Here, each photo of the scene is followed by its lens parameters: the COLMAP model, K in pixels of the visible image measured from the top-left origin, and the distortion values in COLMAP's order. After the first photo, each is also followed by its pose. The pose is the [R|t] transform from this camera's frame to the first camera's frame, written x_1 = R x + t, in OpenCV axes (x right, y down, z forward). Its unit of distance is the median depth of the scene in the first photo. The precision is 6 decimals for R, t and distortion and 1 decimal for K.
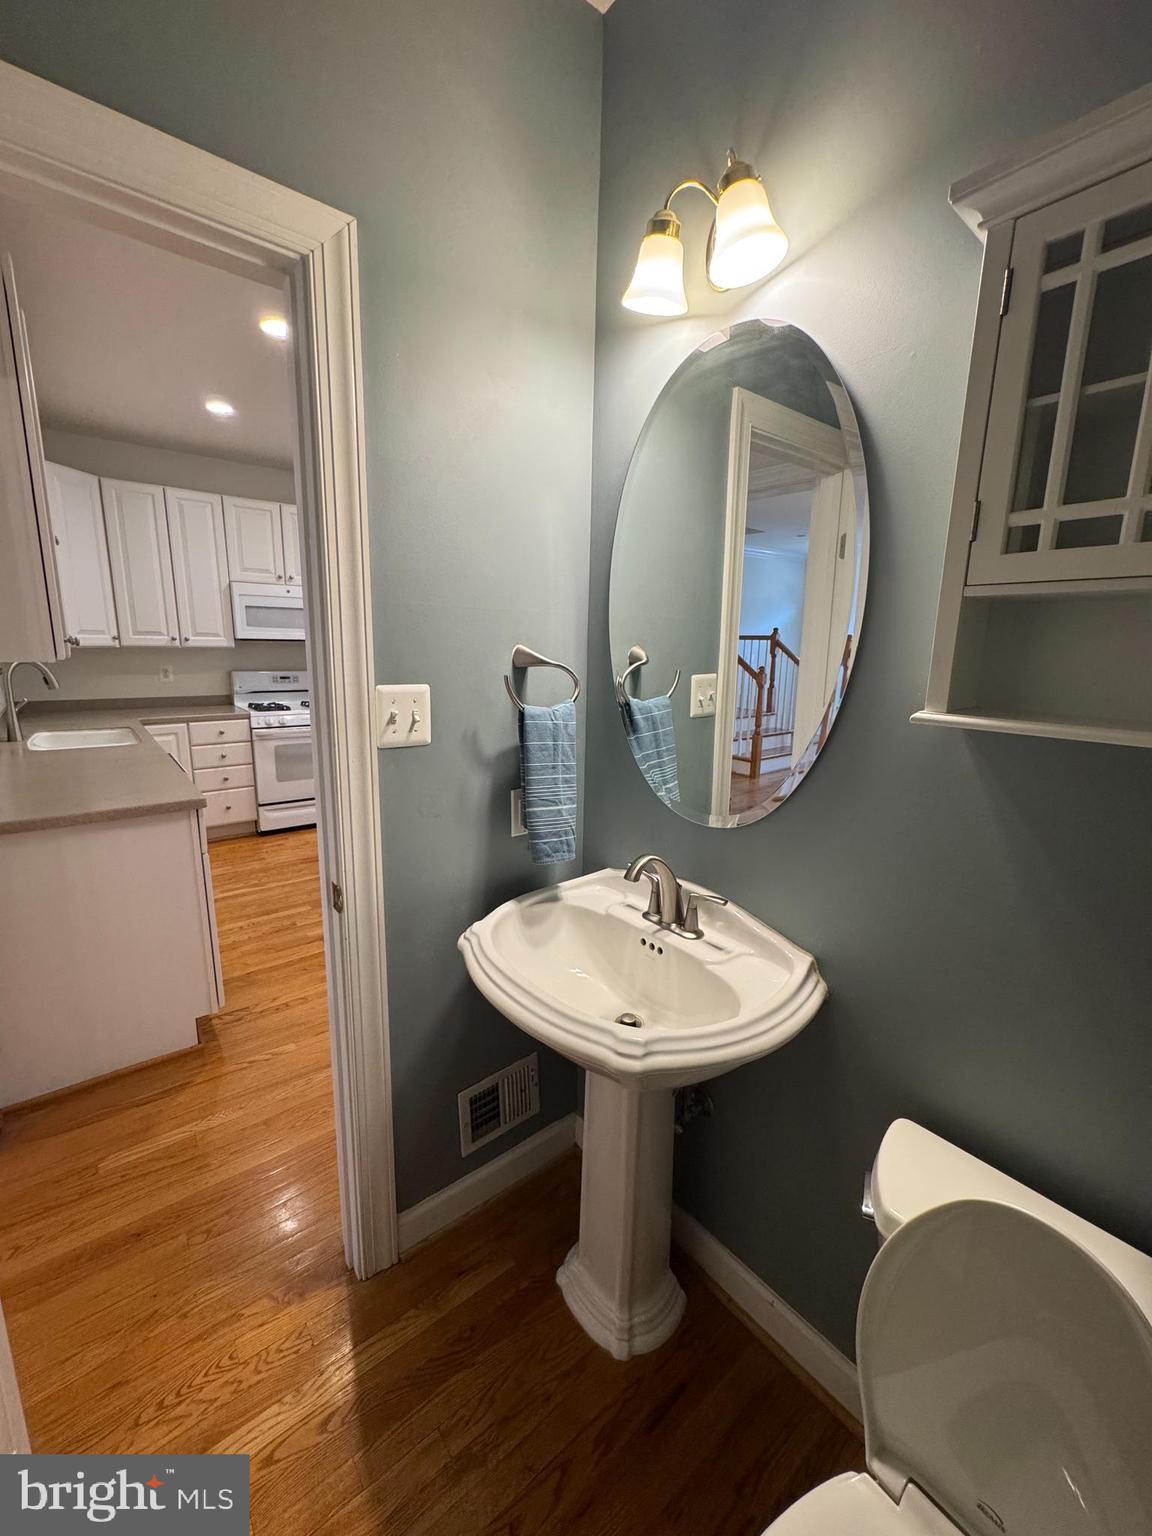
lens RADIAL K [[621.8, 0, 567.2], [0, 621.8, 764.6], [0, 0, 1]] dist [-0.002420, -0.000433]
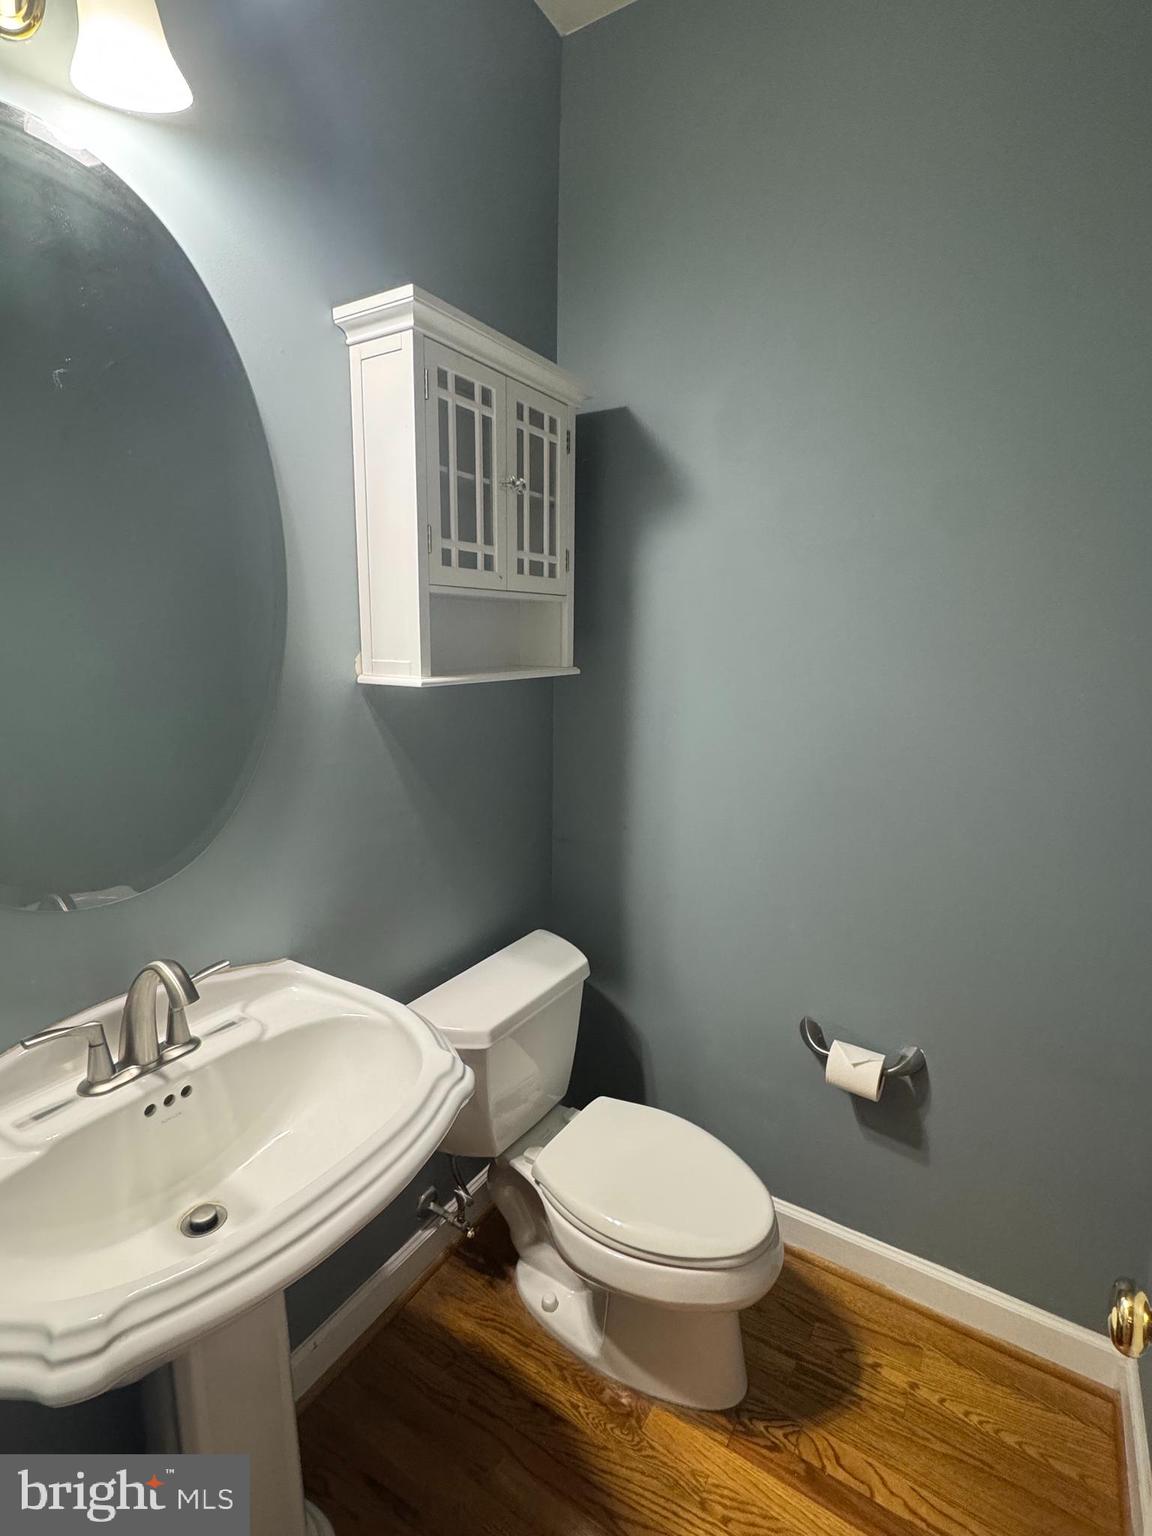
lens RADIAL K [[711.7, 0, 567.8], [0, 711.7, 769.9], [0, 0, 1]] dist [0.000764, -0.000061]
pose [[-0.309049, -0.188841, 0.932109, -1.079395], [0.178012, 0.951281, 0.251746, -0.250976], [-0.934238, 0.243728, -0.260376, 1.291735]]
